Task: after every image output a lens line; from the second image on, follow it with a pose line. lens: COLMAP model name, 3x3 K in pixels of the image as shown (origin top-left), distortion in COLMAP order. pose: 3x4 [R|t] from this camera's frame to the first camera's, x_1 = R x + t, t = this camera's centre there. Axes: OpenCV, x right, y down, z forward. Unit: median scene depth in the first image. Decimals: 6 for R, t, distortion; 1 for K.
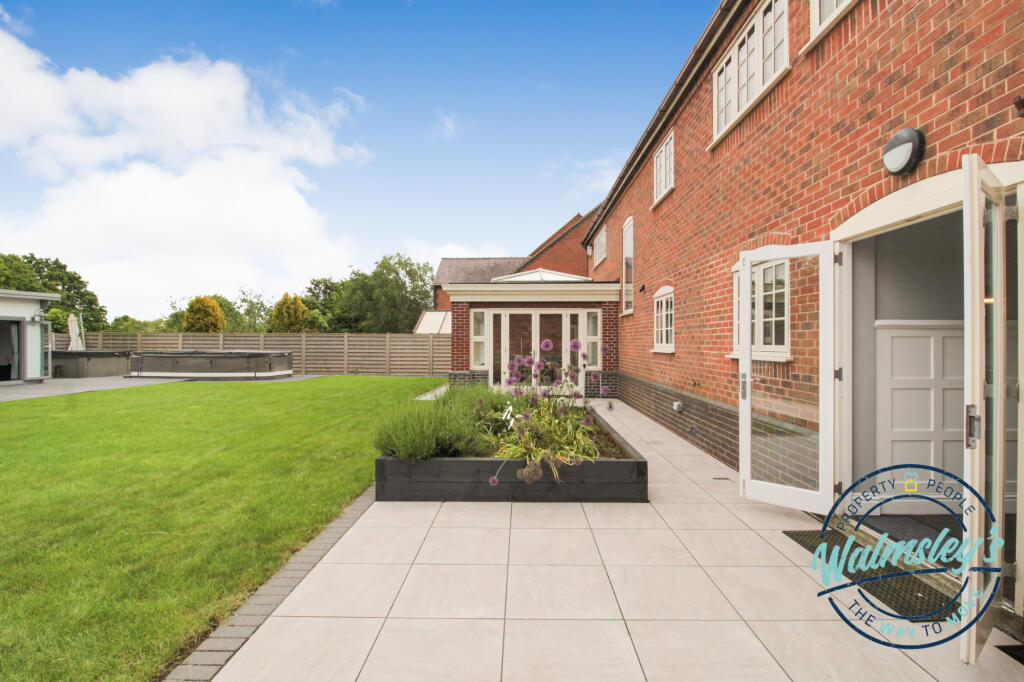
lens RADIAL K [[493.2, 0, 512.0], [0, 493.2, 341.0], [0, 0, 1]] dist [-0.015379, -0.000340]
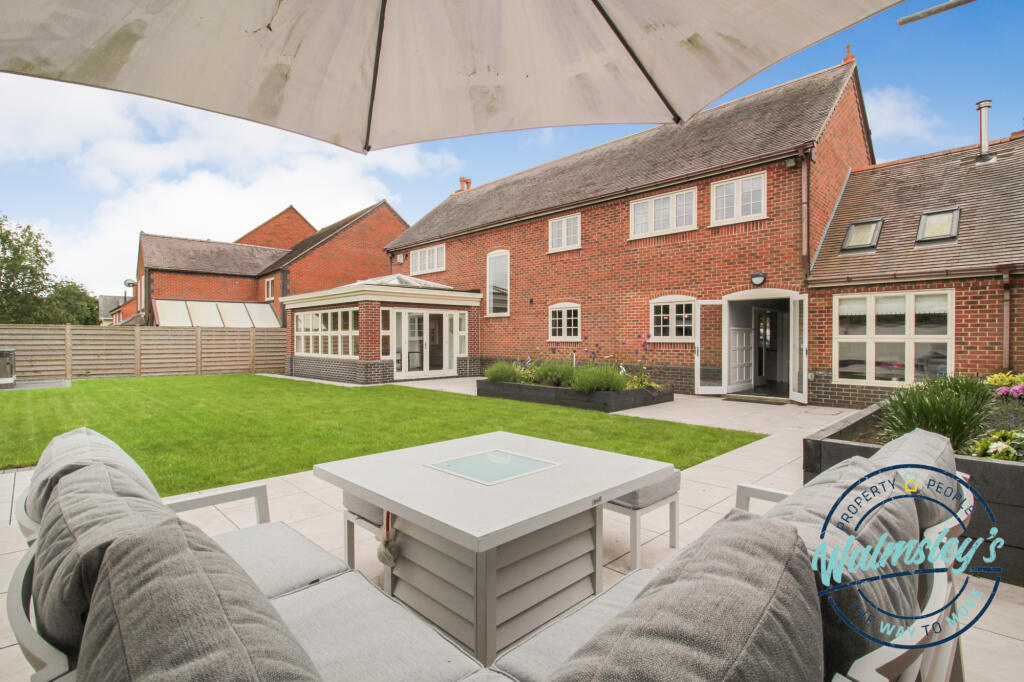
lens RADIAL K [[500.3, 0, 512.0], [0, 500.3, 341.0], [0, 0, 1]] dist [0.000690, 0.000023]
pose [[0.700266, -0.007923, 0.713838, -0.501890], [-0.000117, 0.999937, 0.011213, 0.000880], [-0.713882, -0.007936, 0.700221, -0.037009]]
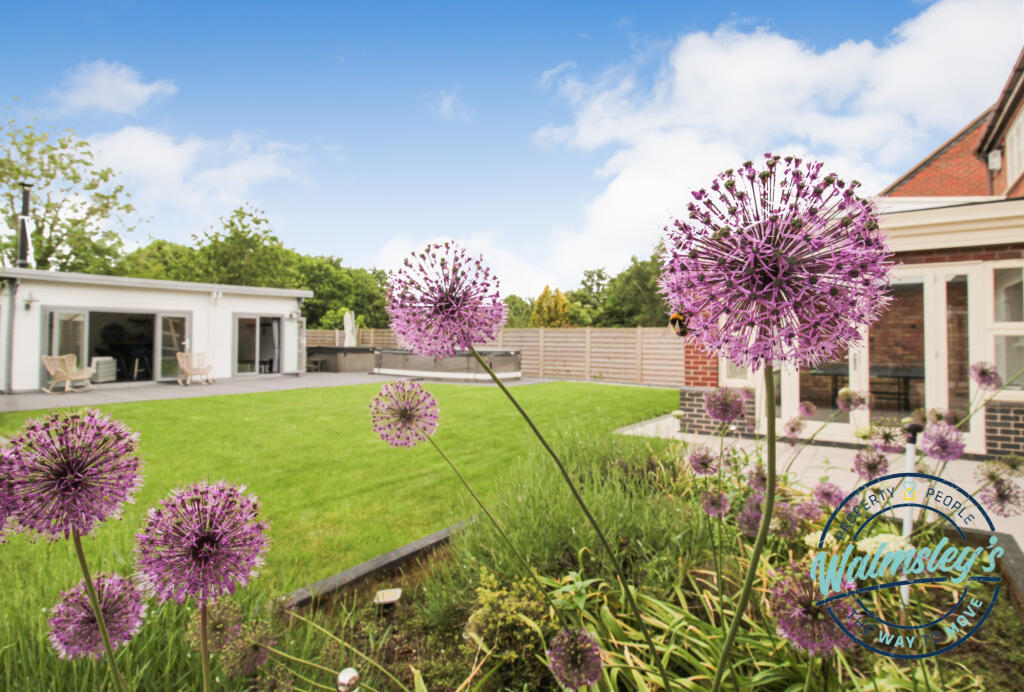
lens RADIAL K [[540.8, 0, 496.3], [0, 540.8, 327.4], [0, 0, 1]] dist [0.026229, -0.034315]
pose [[0.828668, -0.009345, -0.559663, 0.036080], [-0.003690, 0.999748, -0.022158, 0.004117], [0.559728, 0.020427, 0.828424, 0.236241]]
